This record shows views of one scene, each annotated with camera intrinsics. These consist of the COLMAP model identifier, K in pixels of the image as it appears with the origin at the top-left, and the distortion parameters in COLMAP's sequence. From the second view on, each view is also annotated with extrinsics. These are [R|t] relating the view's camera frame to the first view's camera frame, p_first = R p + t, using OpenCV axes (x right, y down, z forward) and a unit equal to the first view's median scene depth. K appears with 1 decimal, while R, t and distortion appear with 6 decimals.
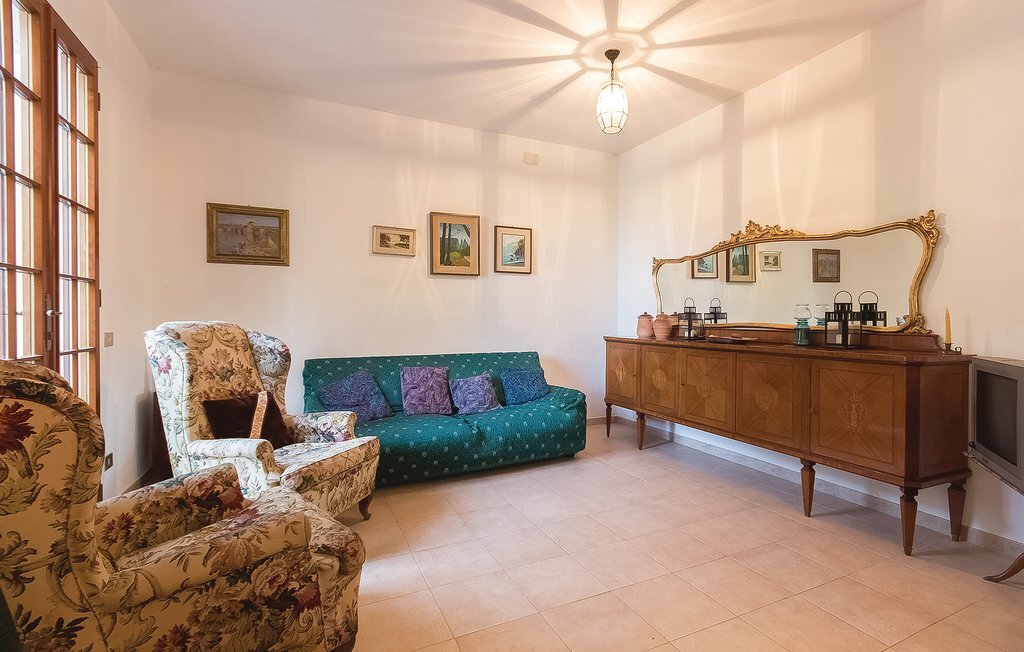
lens RADIAL K [[472.6, 0, 523.1], [0, 472.6, 322.9], [0, 0, 1]] dist [-0.000204, 0.000339]
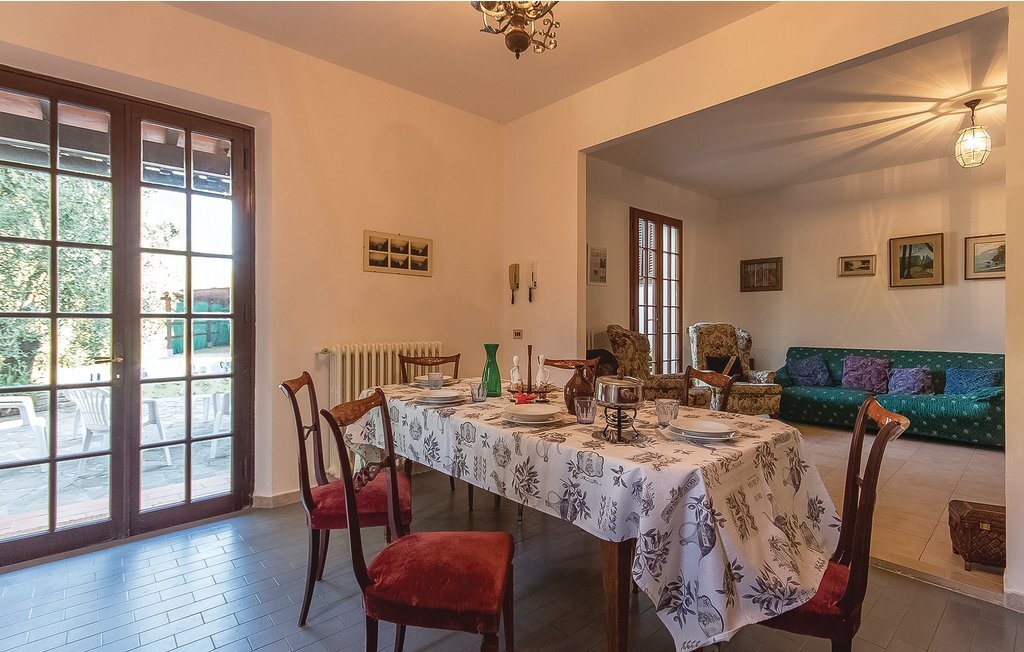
lens RADIAL K [[478.3, 0, 528.3], [0, 478.3, 321.0], [0, 0, 1]] dist [0.027413, -0.000758]
pose [[0.310795, -0.002126, -0.950475, 0.817791], [-0.011025, 0.999922, -0.005842, 0.007534], [0.950413, 0.012295, 0.310748, -0.368346]]
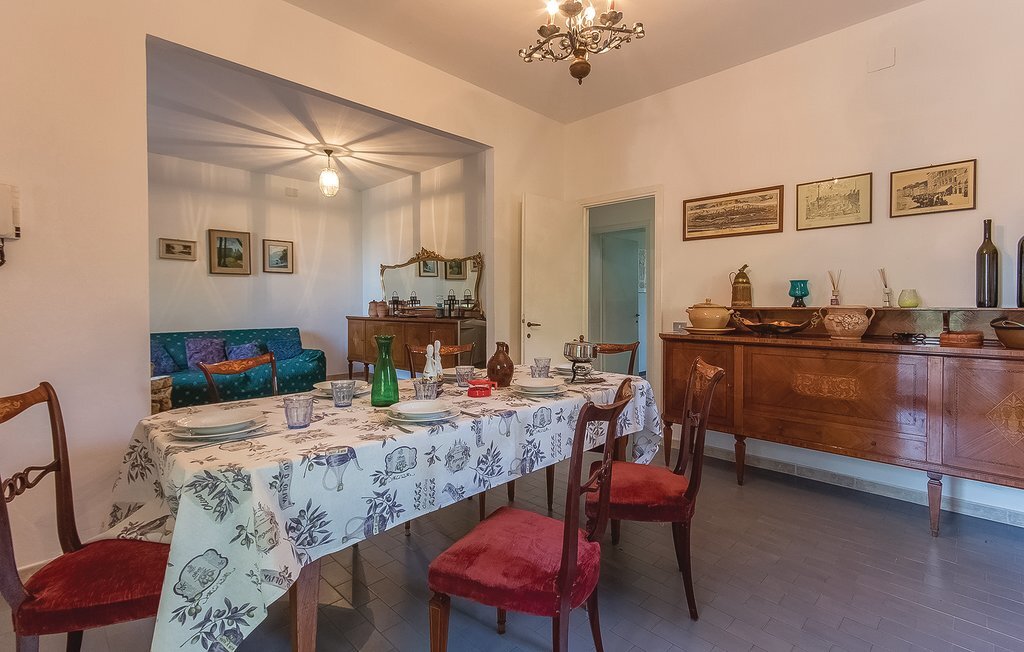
lens RADIAL K [[470.9, 0, 517.0], [0, 470.9, 311.0], [0, 0, 1]] dist [0.011122, 0.000303]
pose [[0.933847, -0.013771, 0.357408, 0.164931], [0.012299, 0.999904, 0.006390, 0.011055], [-0.357462, -0.001571, 0.933926, -0.689141]]
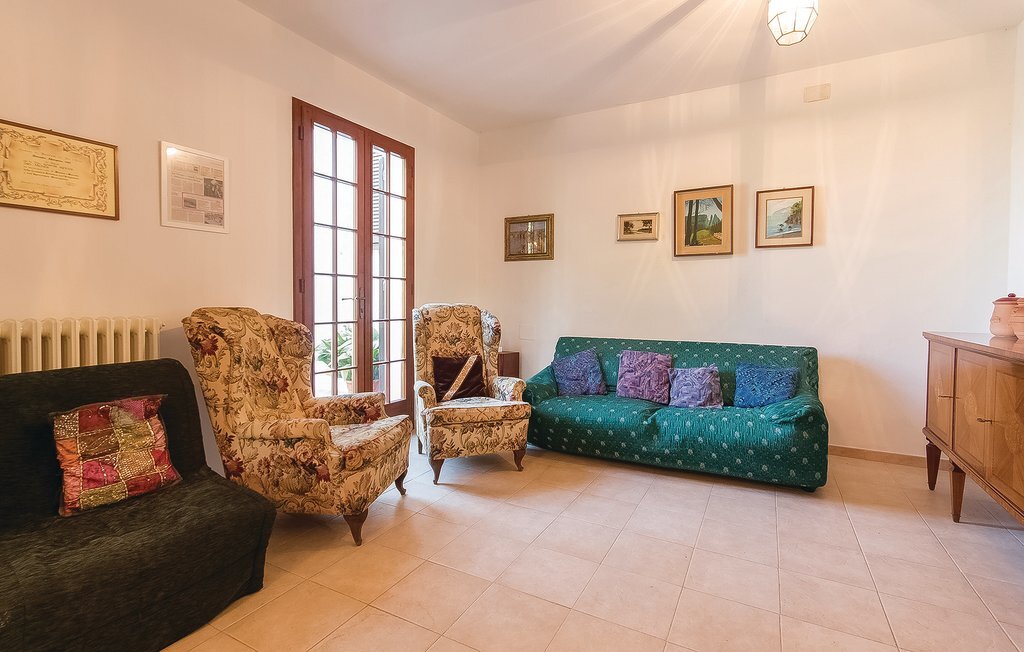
lens RADIAL K [[470.9, 0, 517.0], [0, 470.9, 311.0], [0, 0, 1]] dist [0.011122, 0.000303]
pose [[0.592463, 0.018007, -0.805396, 0.421339], [-0.013532, 0.999832, 0.012400, -0.000897], [0.805484, 0.003552, 0.592607, 0.196615]]
